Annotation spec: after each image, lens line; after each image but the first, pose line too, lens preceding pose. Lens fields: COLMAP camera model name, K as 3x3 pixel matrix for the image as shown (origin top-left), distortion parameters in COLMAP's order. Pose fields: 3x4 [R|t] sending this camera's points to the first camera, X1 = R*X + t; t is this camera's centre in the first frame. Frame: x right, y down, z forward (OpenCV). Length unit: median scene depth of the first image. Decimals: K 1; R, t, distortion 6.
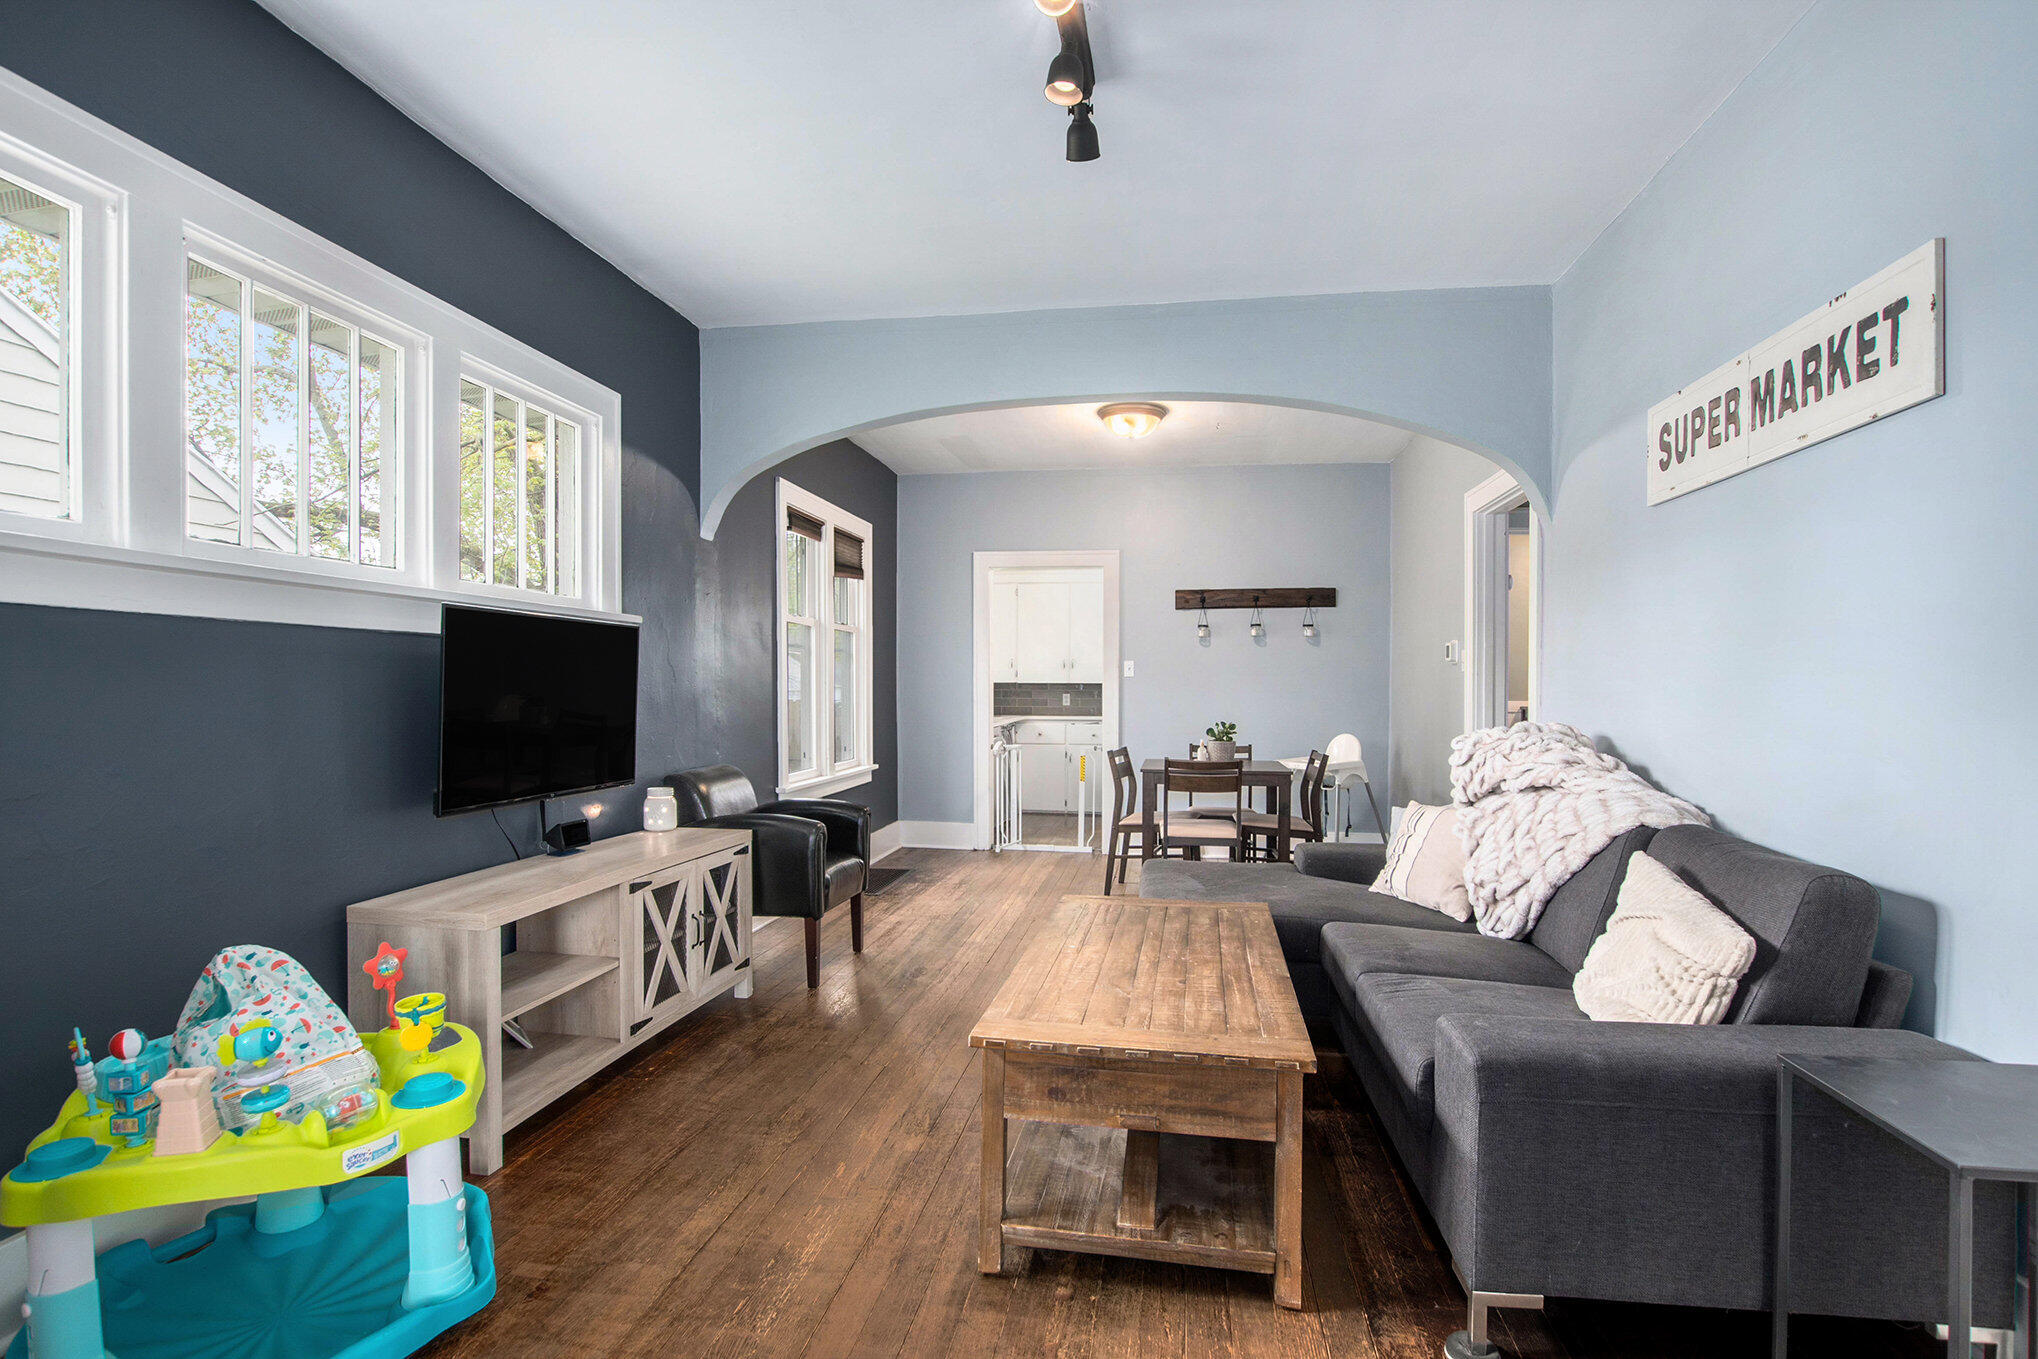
lens RADIAL K [[970.1, 0, 1018.1], [0, 970.1, 687.7], [0, 0, 1]] dist [-0.004462, -0.000501]
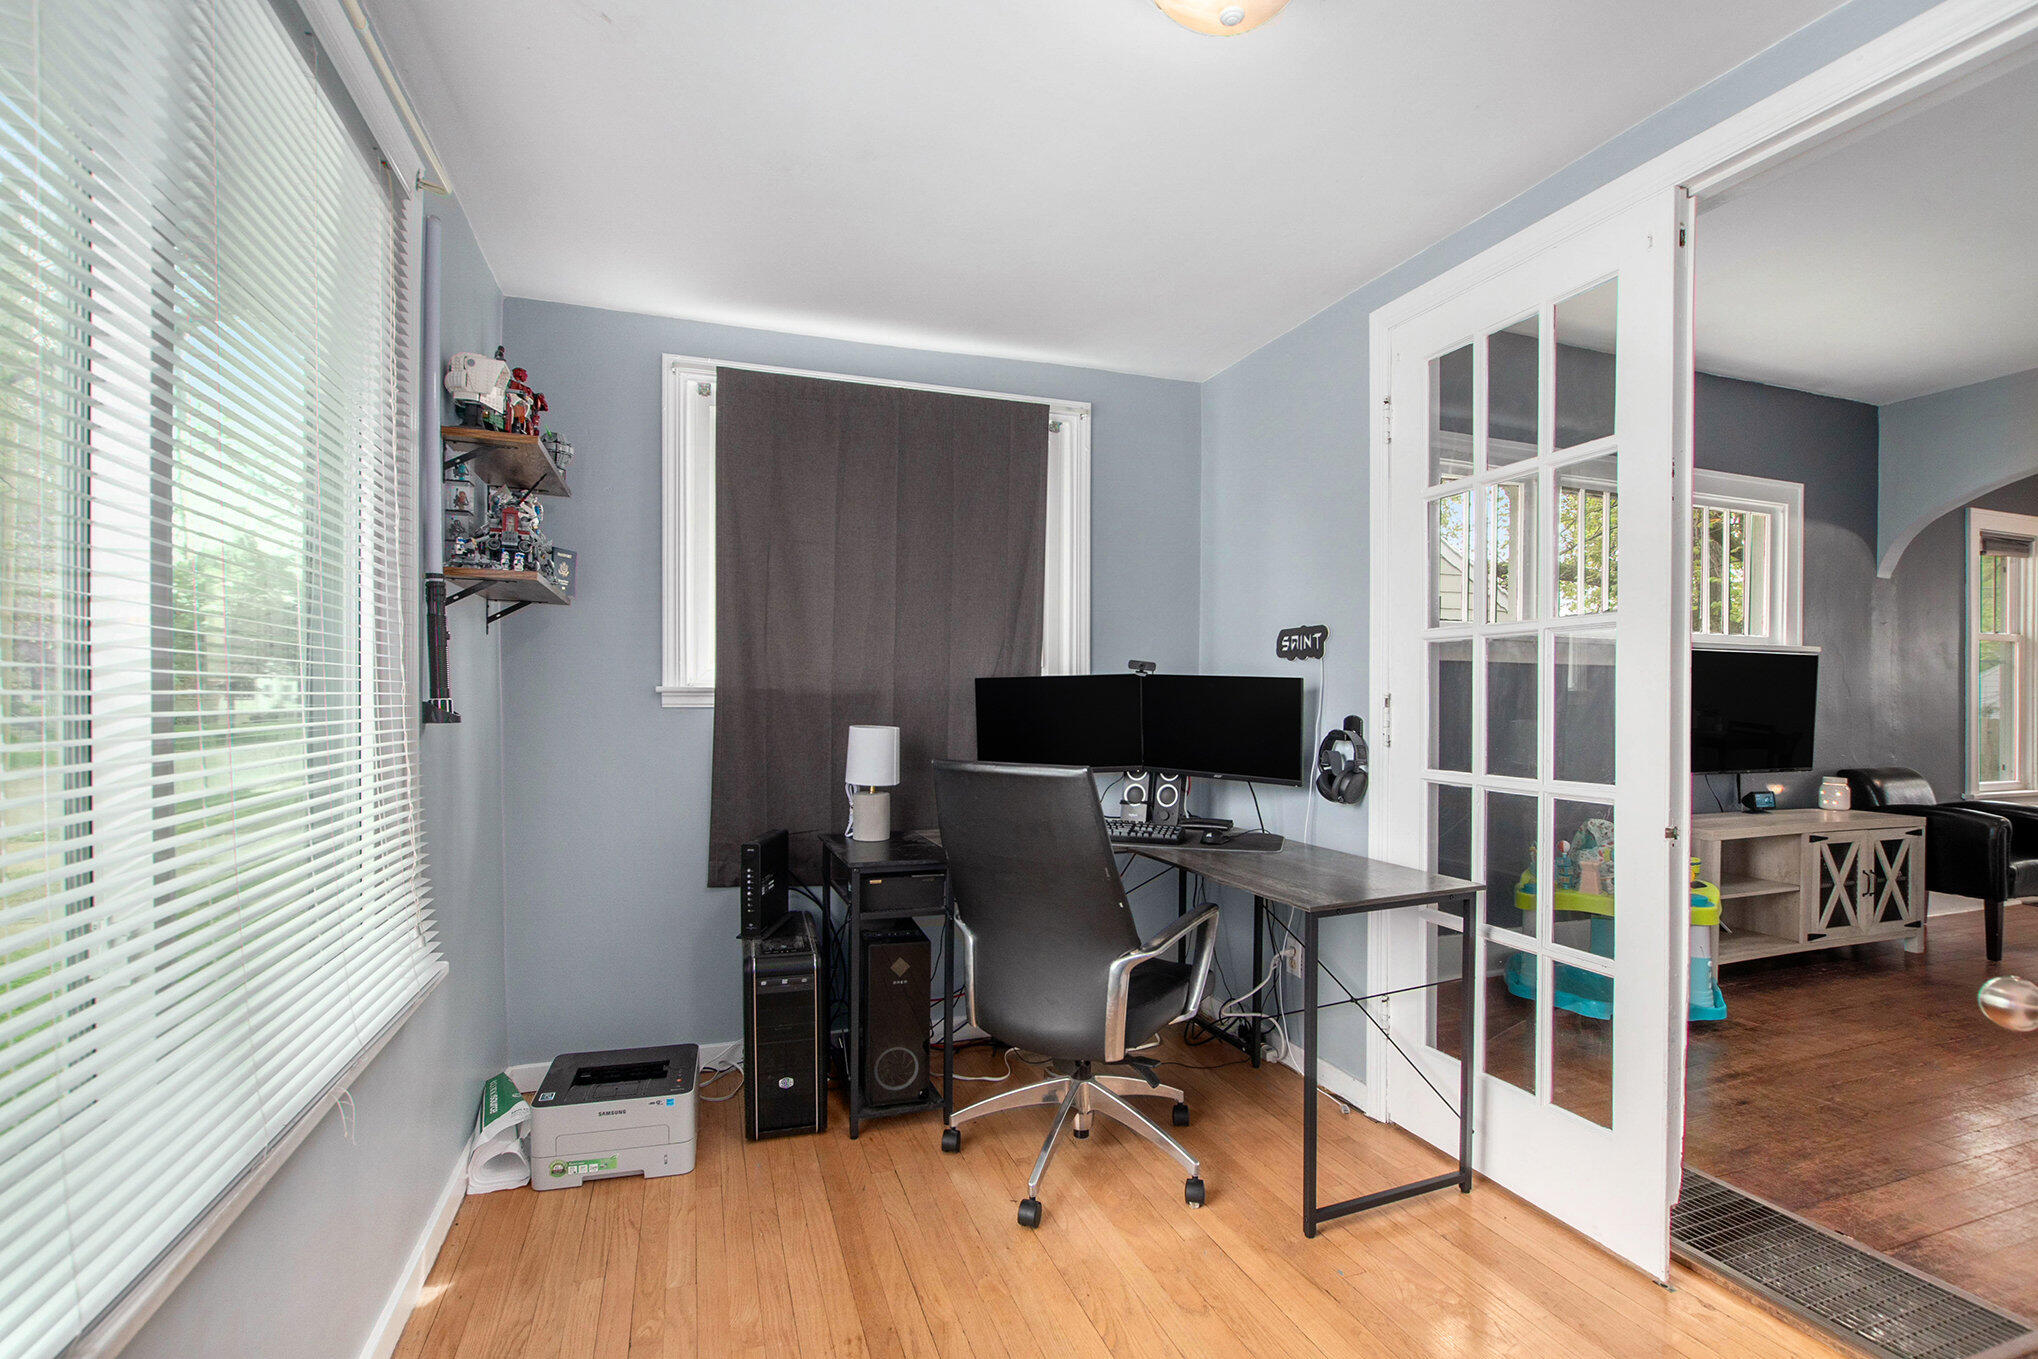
lens RADIAL K [[927.4, 0, 1011.5], [0, 927.4, 709.8], [0, 0, 1]] dist [-0.015057, -0.000698]
pose [[0.472137, 0.014658, -0.881404, 0.202962], [-0.005903, 0.999892, 0.013466, 0.002470], [0.881506, -0.001155, 0.472172, -0.589372]]
